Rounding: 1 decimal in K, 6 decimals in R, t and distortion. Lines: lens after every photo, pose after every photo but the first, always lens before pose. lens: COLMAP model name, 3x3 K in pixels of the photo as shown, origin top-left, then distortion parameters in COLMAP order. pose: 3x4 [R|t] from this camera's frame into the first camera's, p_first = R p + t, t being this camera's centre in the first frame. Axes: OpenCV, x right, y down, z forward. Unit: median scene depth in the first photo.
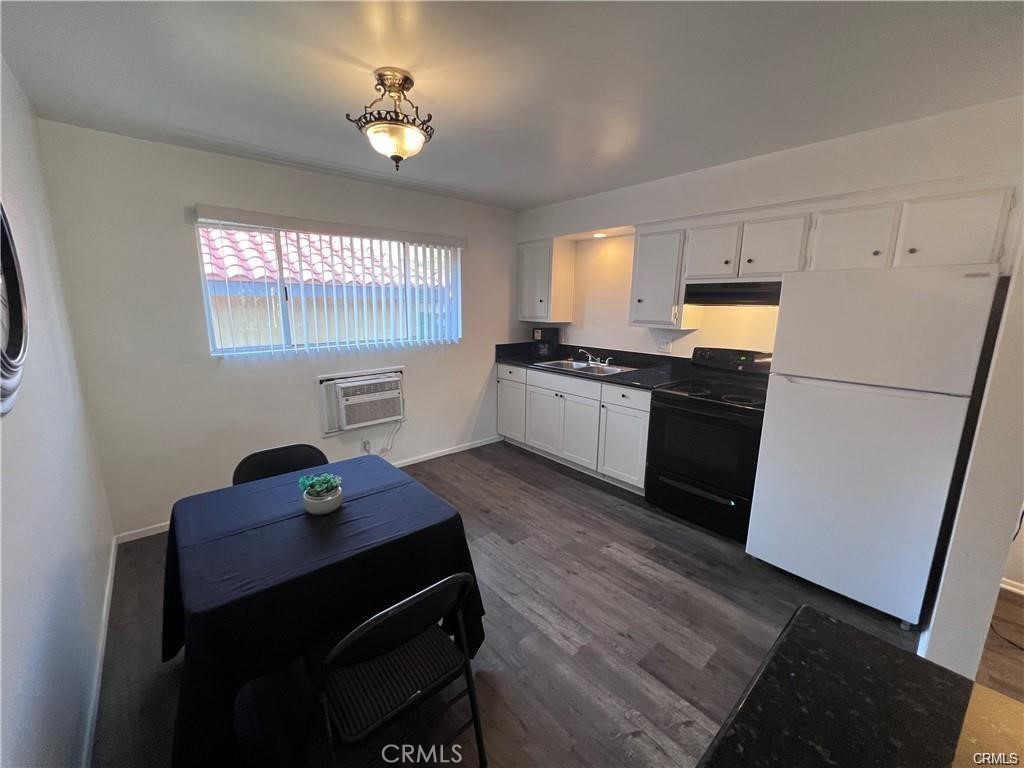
lens RADIAL K [[412.3, 0, 508.2], [0, 412.3, 382.4], [0, 0, 1]] dist [-0.000415, -0.000066]
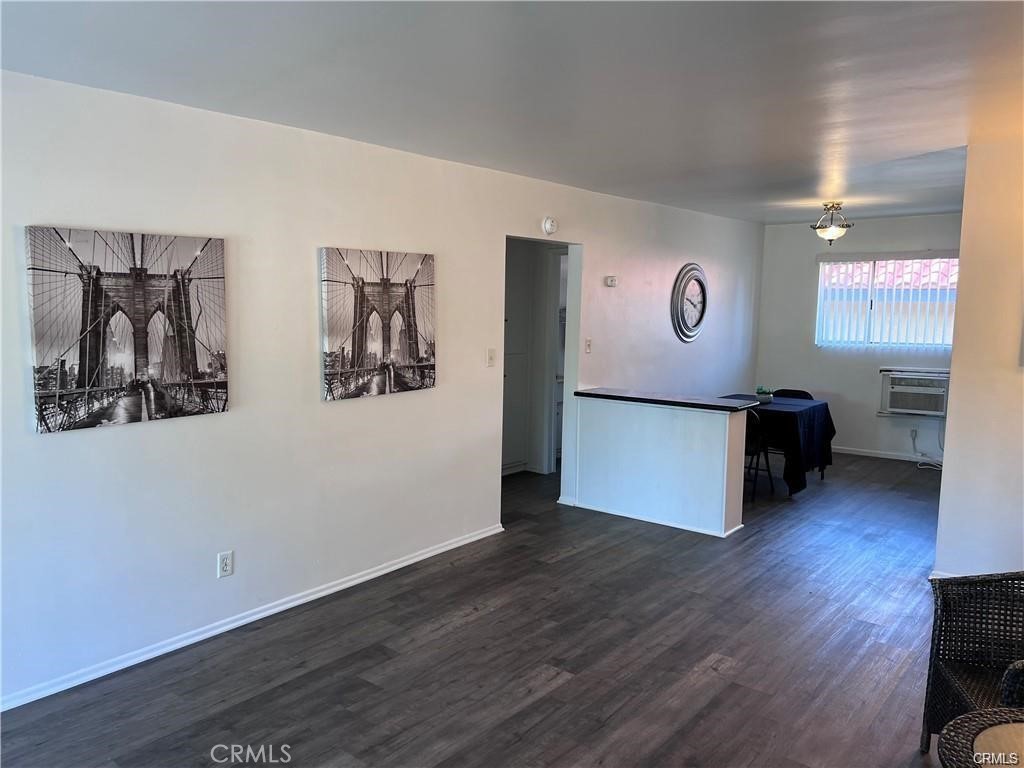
lens RADIAL K [[765.6, 0, 517.2], [0, 765.6, 389.4], [0, 0, 1]] dist [0.080537, -0.106058]
pose [[0.179386, 0.104834, -0.978177, 1.744422], [-0.192484, 0.978828, 0.069605, 0.106580], [0.964765, 0.175797, 0.195767, -0.576518]]
